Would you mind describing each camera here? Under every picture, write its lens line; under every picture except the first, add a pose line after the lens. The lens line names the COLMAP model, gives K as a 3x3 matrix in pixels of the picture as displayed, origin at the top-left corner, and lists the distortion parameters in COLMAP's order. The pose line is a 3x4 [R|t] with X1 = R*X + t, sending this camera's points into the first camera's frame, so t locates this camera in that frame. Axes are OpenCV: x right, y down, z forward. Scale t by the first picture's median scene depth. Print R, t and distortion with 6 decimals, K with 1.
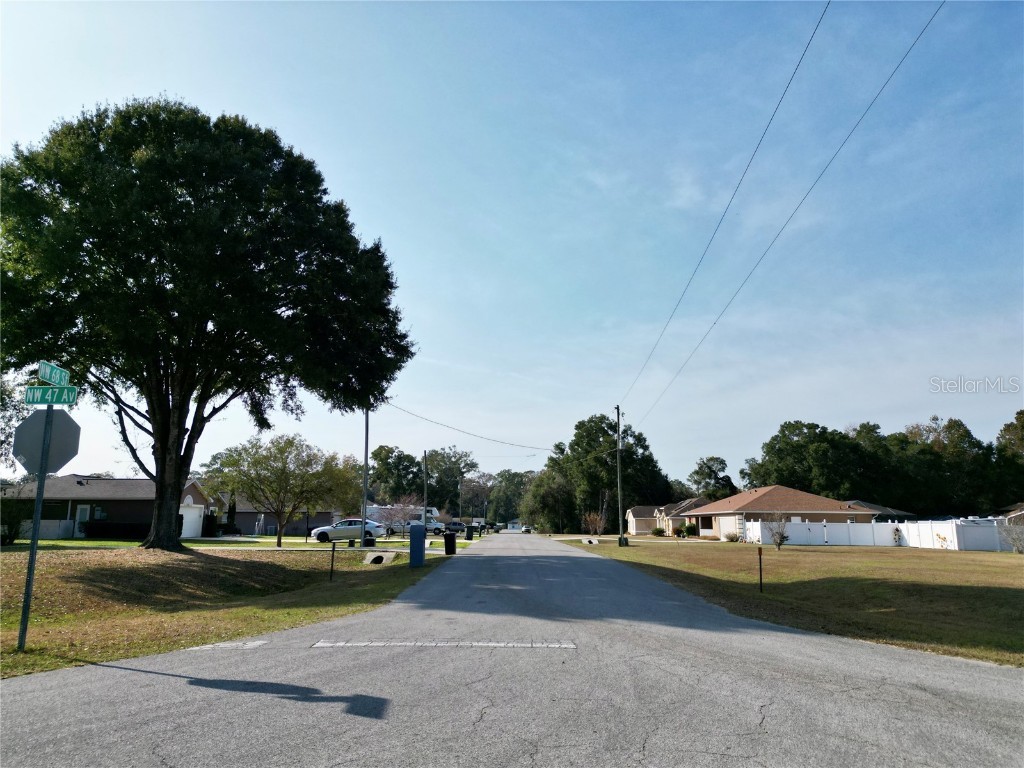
lens RADIAL K [[714.9, 0, 512.0], [0, 714.9, 384.0], [0, 0, 1]] dist [0.075651, -0.077698]
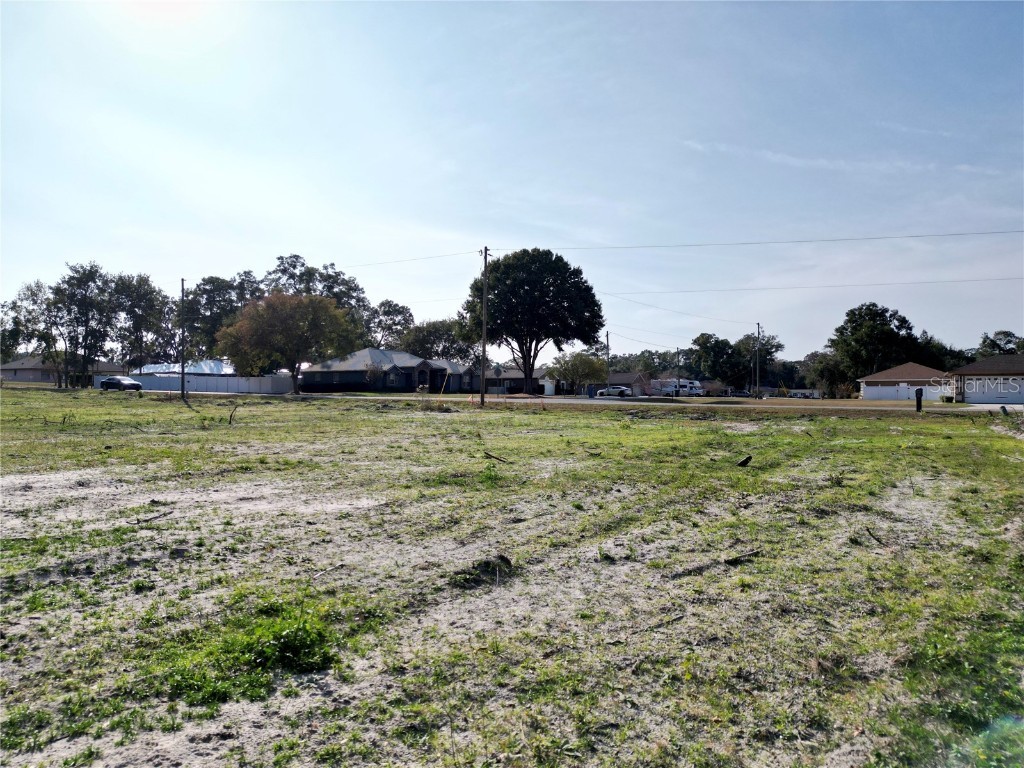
lens RADIAL K [[714.9, 0, 512.0], [0, 714.9, 384.0], [0, 0, 1]] dist [0.075651, -0.077698]
pose [[0.864634, -0.008967, -0.502322, 0.215876], [0.095430, 0.984569, 0.146686, -0.058778], [0.493255, -0.174767, 0.852148, -0.355877]]
